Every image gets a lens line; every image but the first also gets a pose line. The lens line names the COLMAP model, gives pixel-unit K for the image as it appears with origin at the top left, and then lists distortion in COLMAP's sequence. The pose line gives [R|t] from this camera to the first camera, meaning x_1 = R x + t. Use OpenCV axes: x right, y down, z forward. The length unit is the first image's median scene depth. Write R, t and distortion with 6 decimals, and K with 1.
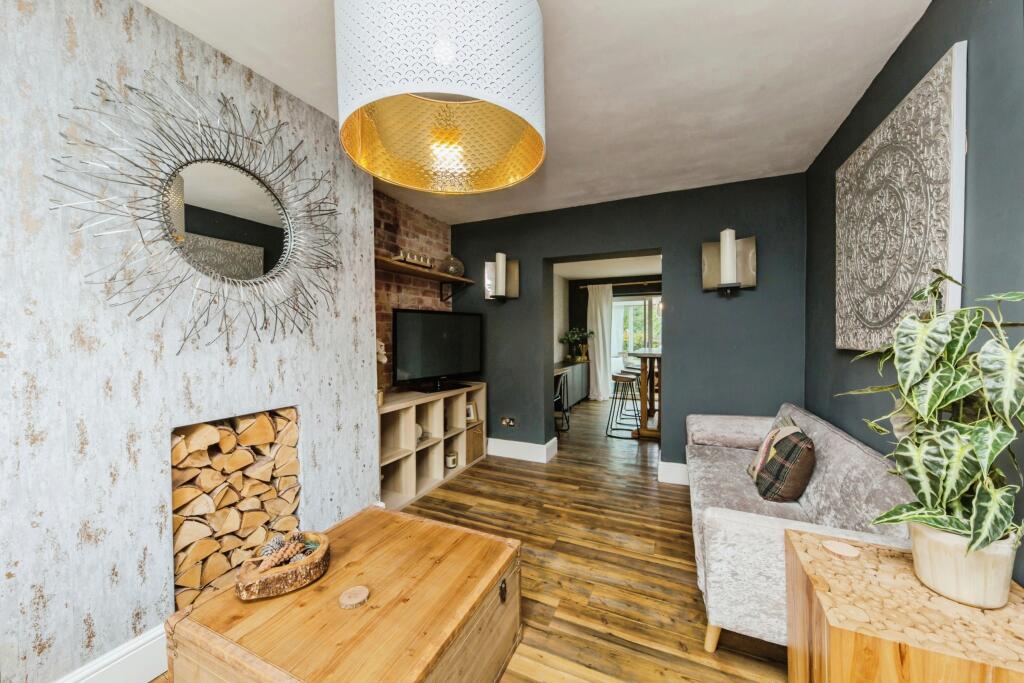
lens RADIAL K [[357.9, 0, 527.6], [0, 357.9, 343.4], [0, 0, 1]] dist [0.007030, -0.000174]
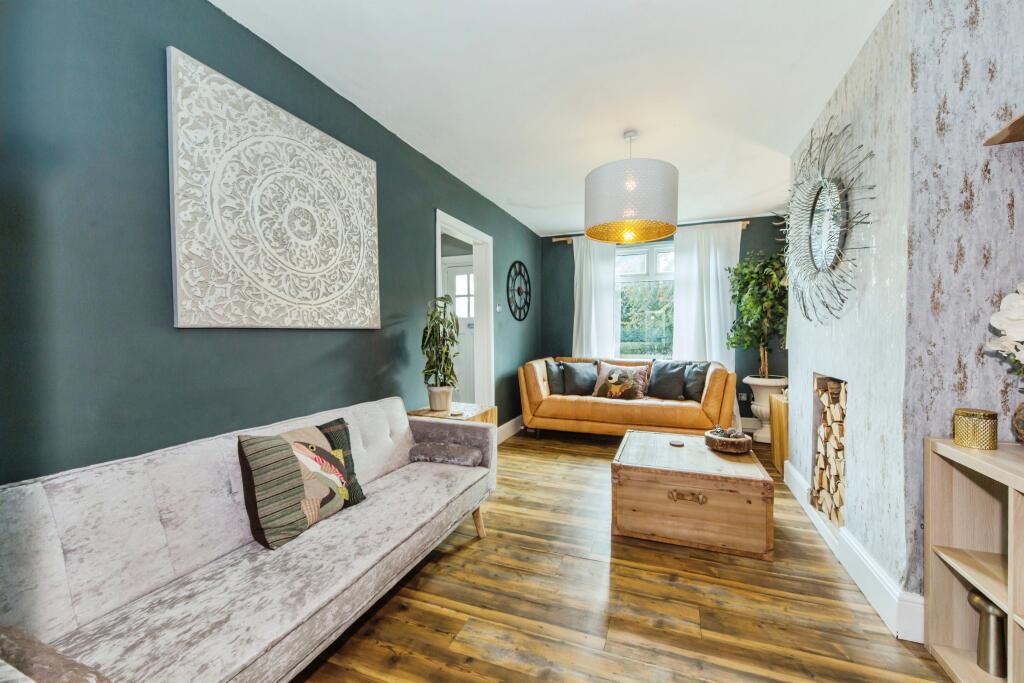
lens RADIAL K [[389.5, 0, 540.1], [0, 389.5, 330.7], [0, 0, 1]] dist [0.009860, -0.008343]
pose [[-0.997696, -0.000097, -0.067841, 0.267728], [-0.001393, 0.999818, 0.019052, 0.006434], [0.067827, 0.019103, -0.997514, 1.810439]]
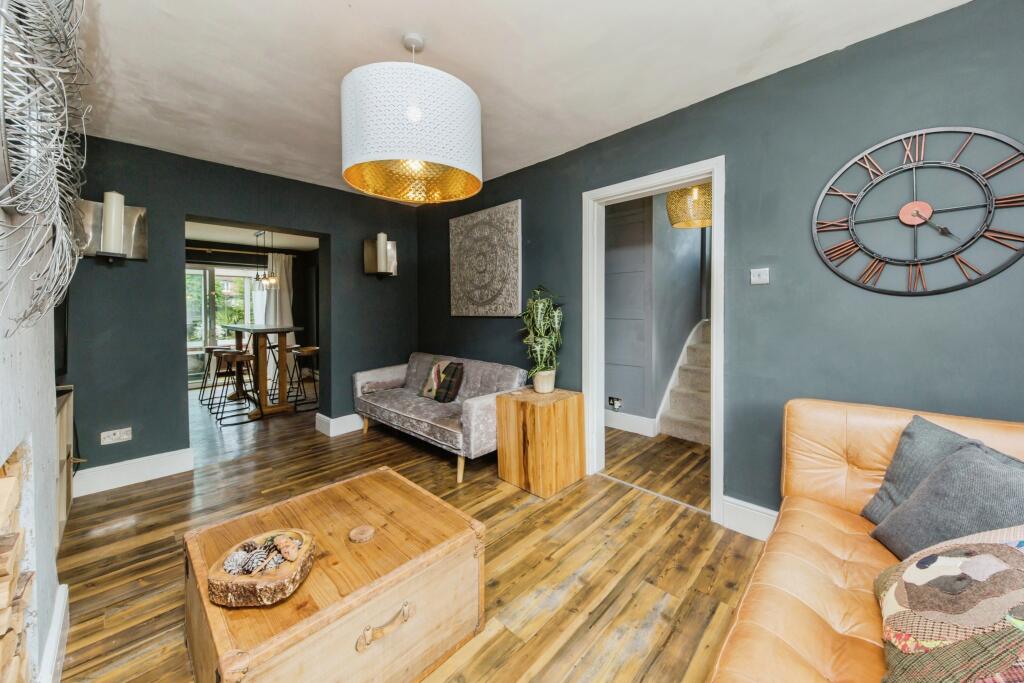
lens RADIAL K [[364.5, 0, 507.5], [0, 364.5, 304.4], [0, 0, 1]] dist [0.001032, -0.000055]
pose [[0.361878, 0.009827, 0.932174, -0.803434], [0.026743, 0.999423, -0.020918, 0.003004], [-0.931842, 0.032499, 0.361407, 0.066559]]
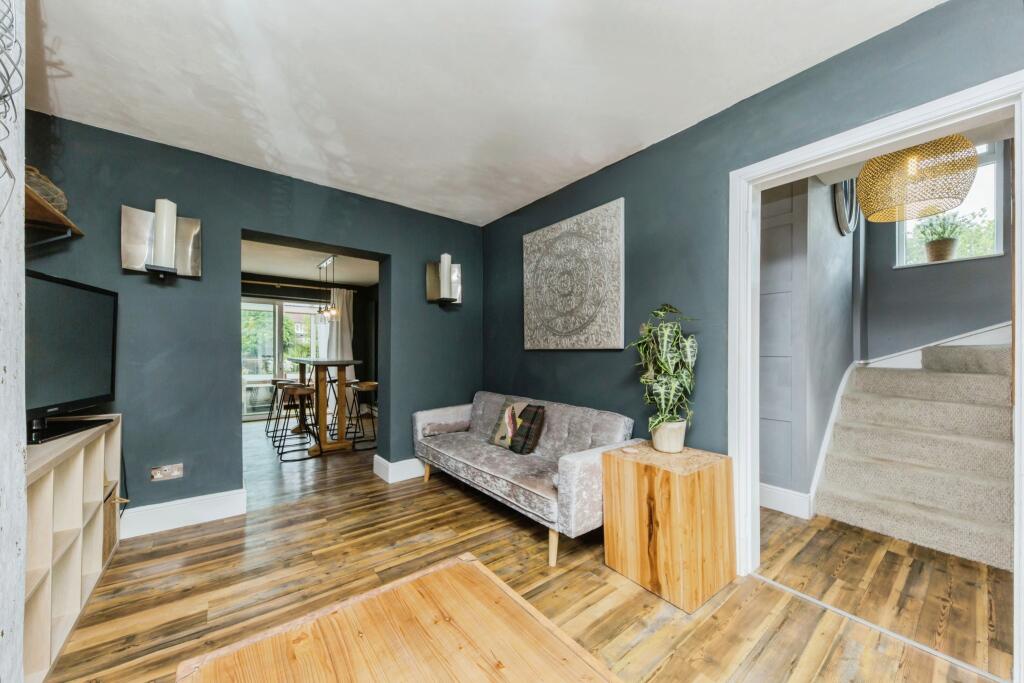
lens RADIAL K [[358.8, 0, 491.7], [0, 358.8, 348.6], [0, 0, 1]] dist [0.007297, -0.000031]
pose [[0.511765, 0.012124, 0.859040, -0.564189], [0.011009, 0.999726, -0.020668, 0.043091], [-0.859055, 0.020034, 0.511491, 0.350157]]
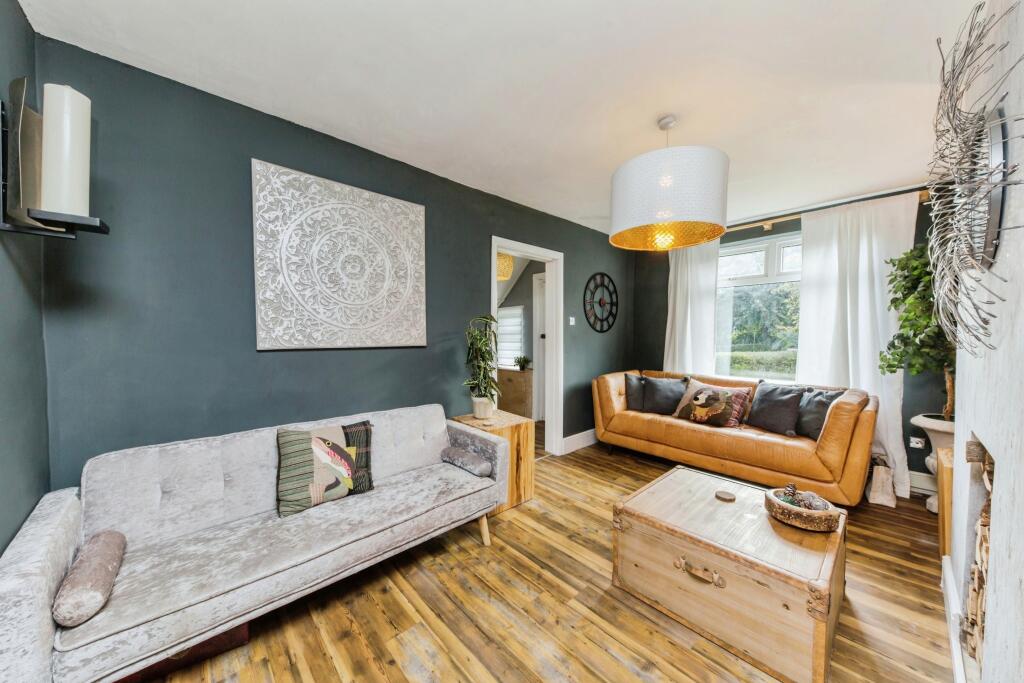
lens RADIAL K [[354.3, 0, 510.1], [0, 354.3, 335.9], [0, 0, 1]] dist [0.000209, -0.000154]
pose [[-0.909417, -0.007398, 0.415821, -0.142065], [0.004480, 0.999610, 0.027582, -0.046443], [-0.415862, 0.026946, -0.909028, 1.633726]]
